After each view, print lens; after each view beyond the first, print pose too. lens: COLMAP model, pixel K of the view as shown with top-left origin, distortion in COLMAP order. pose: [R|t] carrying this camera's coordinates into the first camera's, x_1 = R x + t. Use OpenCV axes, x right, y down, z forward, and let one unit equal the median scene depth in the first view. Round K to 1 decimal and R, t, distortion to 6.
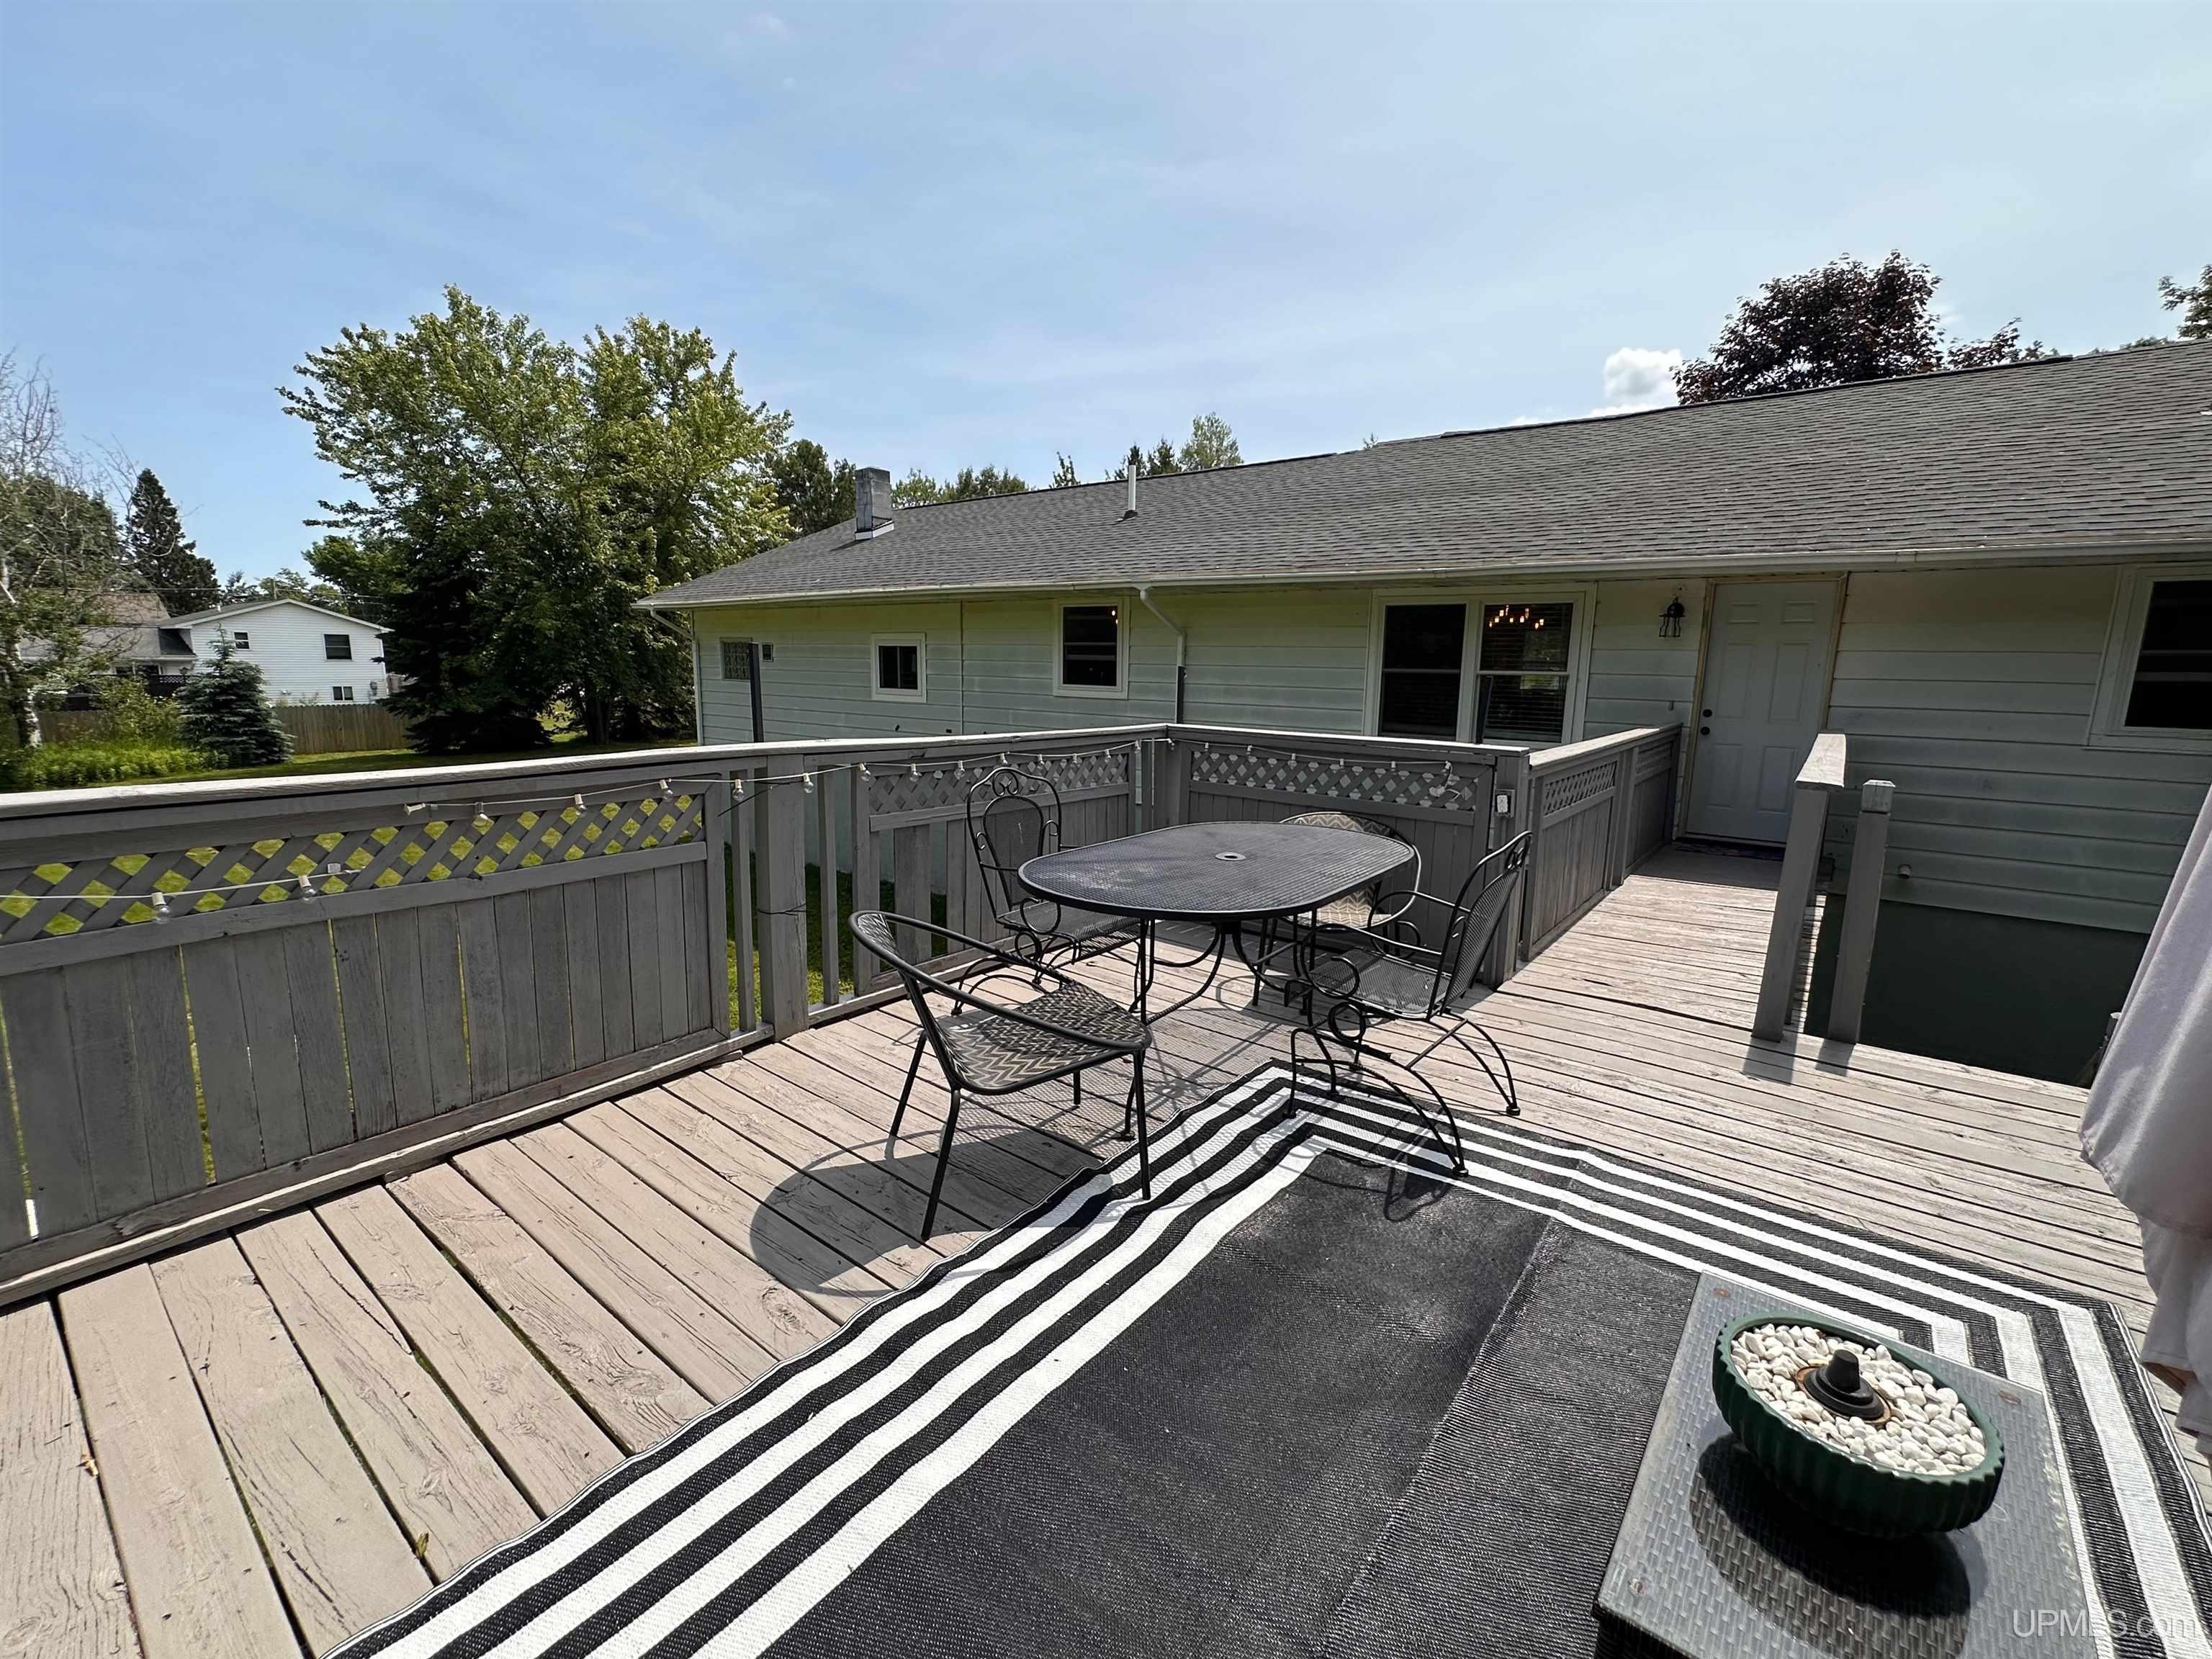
lens RADIAL K [[964.5, 0, 1109.5], [0, 964.5, 819.0], [0, 0, 1]] dist [0.000769, -0.000497]
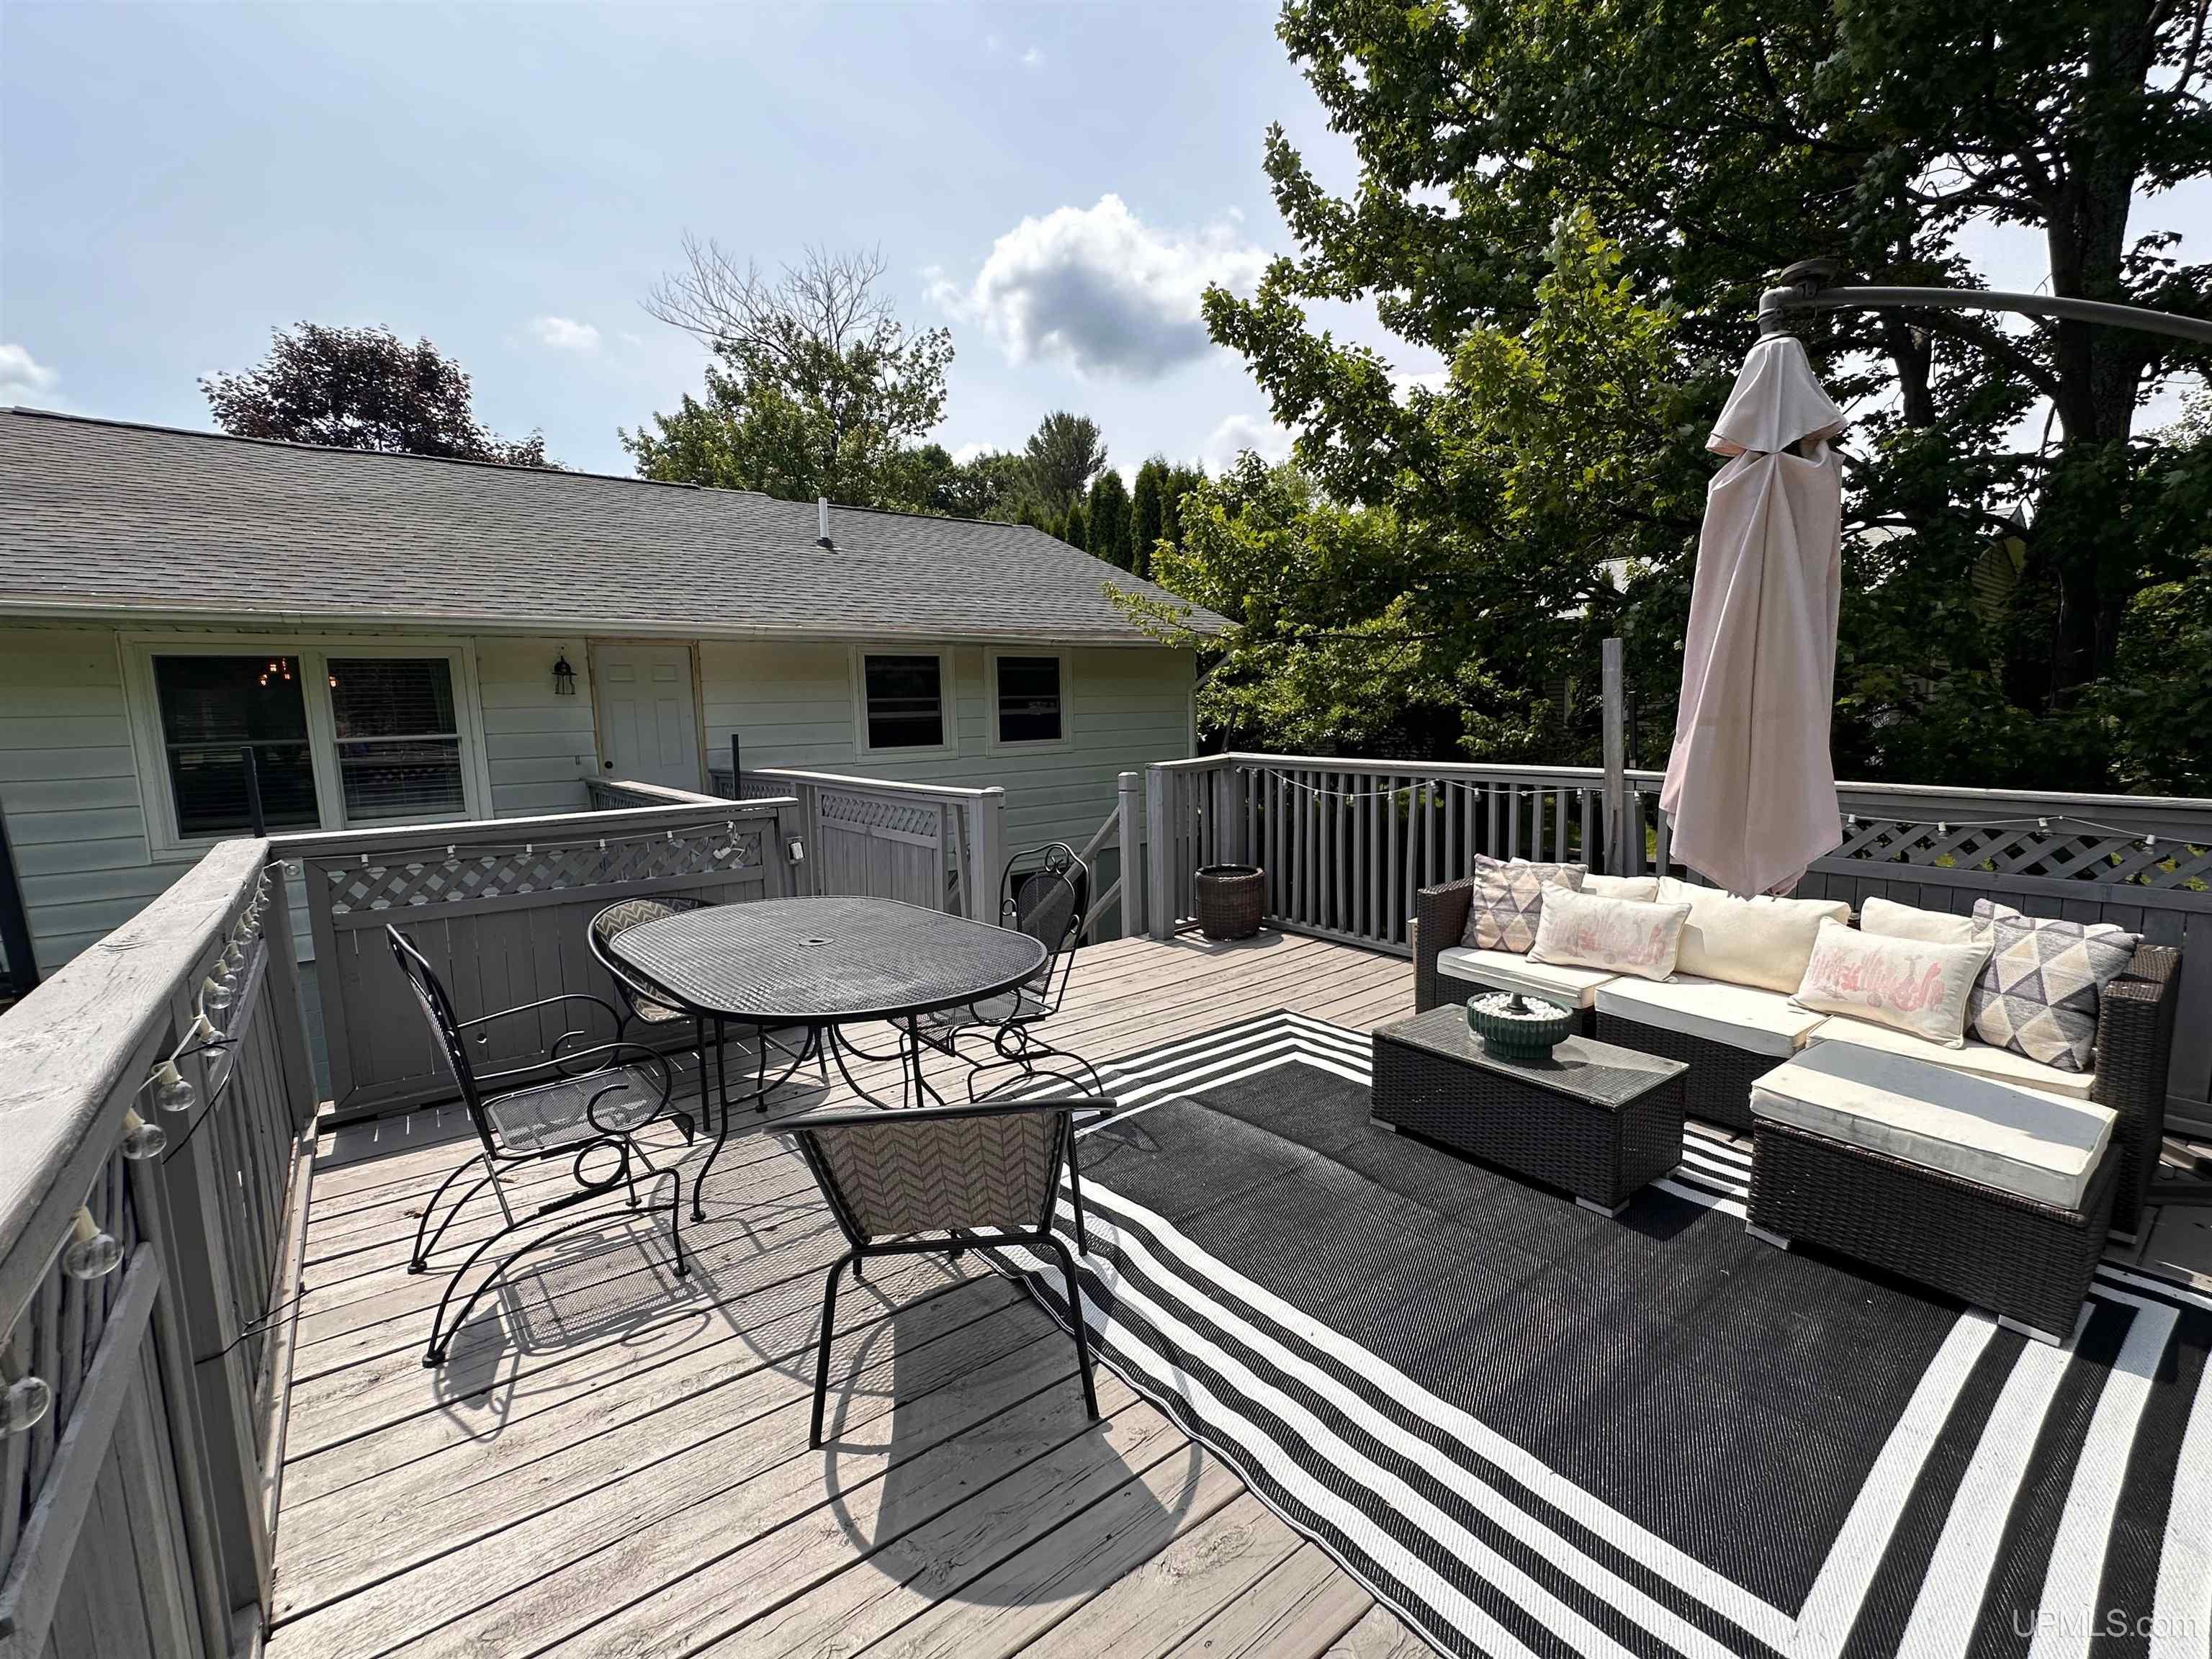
lens RADIAL K [[964.5, 0, 1115.1], [0, 964.5, 829.4], [0, 0, 1]] dist [0.000769, -0.000497]
pose [[0.240721, -0.144291, 0.959809, -0.555554], [0.192174, 0.976396, 0.098587, -0.080537], [-0.951379, 0.160718, 0.262768, 0.423289]]
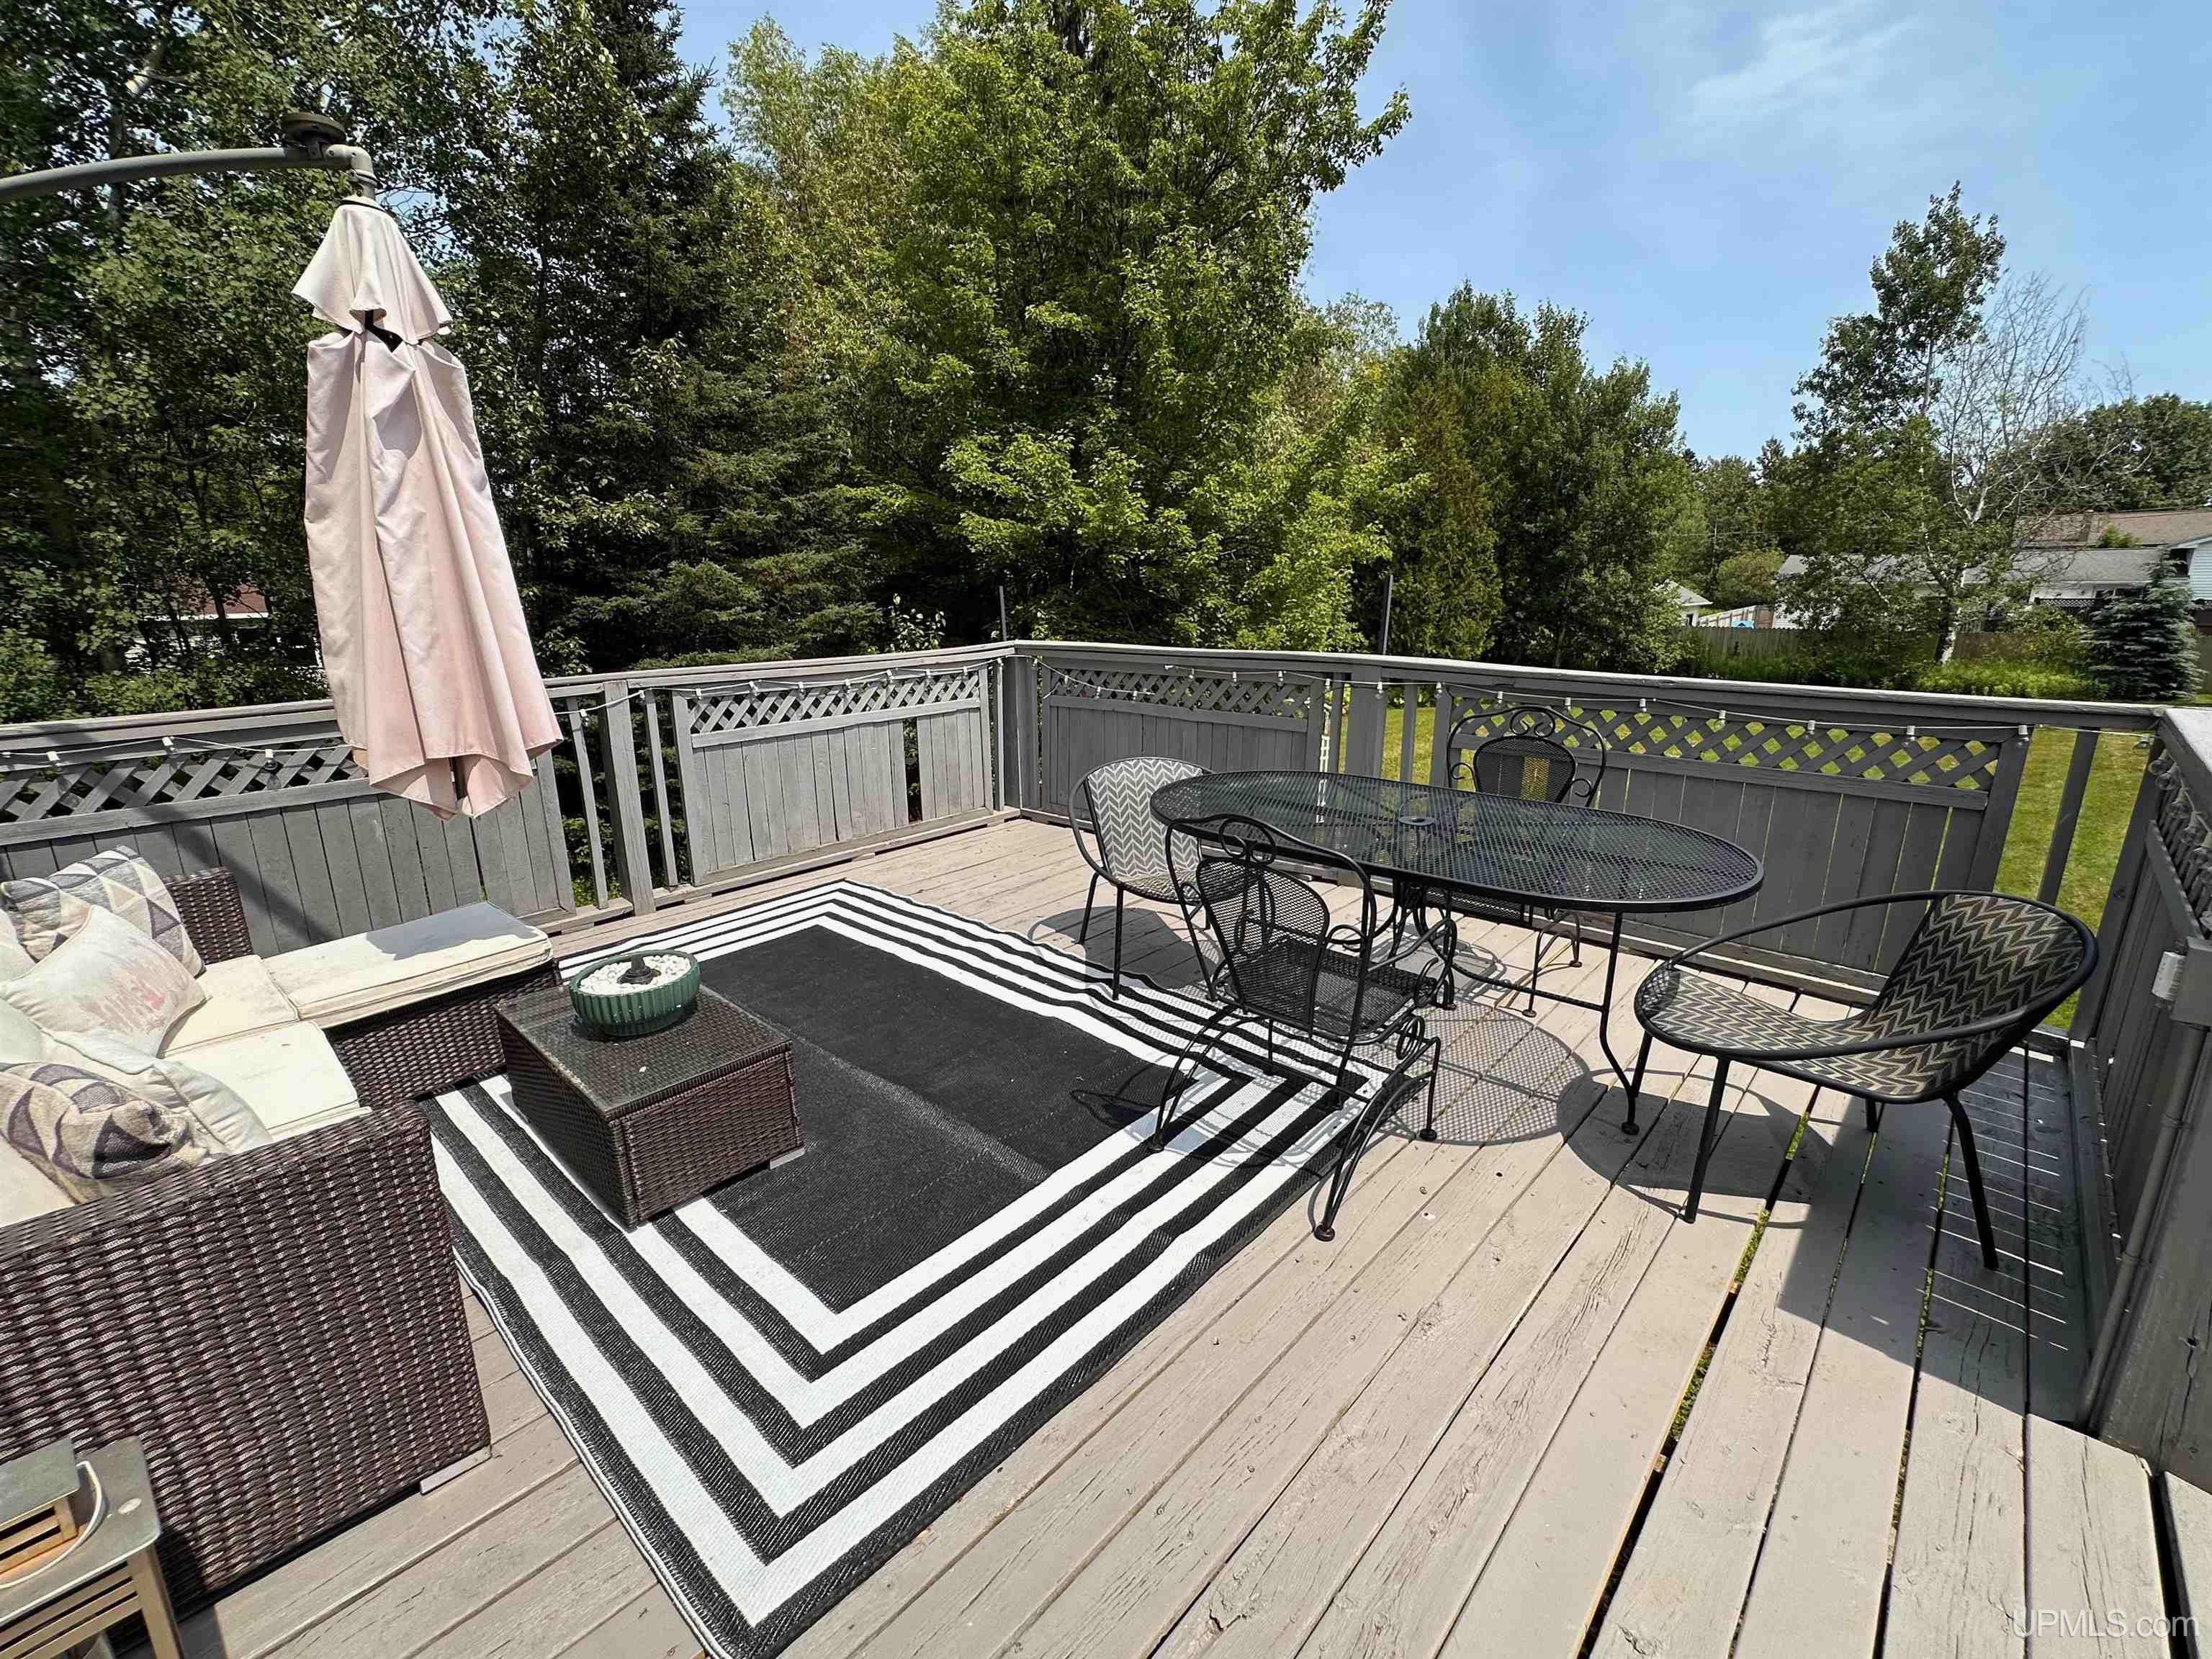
lens RADIAL K [[964.5, 0, 1104.9], [0, 964.5, 840.2], [0, 0, 1]] dist [0.000769, -0.000497]
pose [[-0.086252, 0.244771, -0.965737, 0.843216], [-0.149962, 0.955115, 0.255472, -0.103315], [0.984922, 0.166859, -0.045674, 0.668208]]
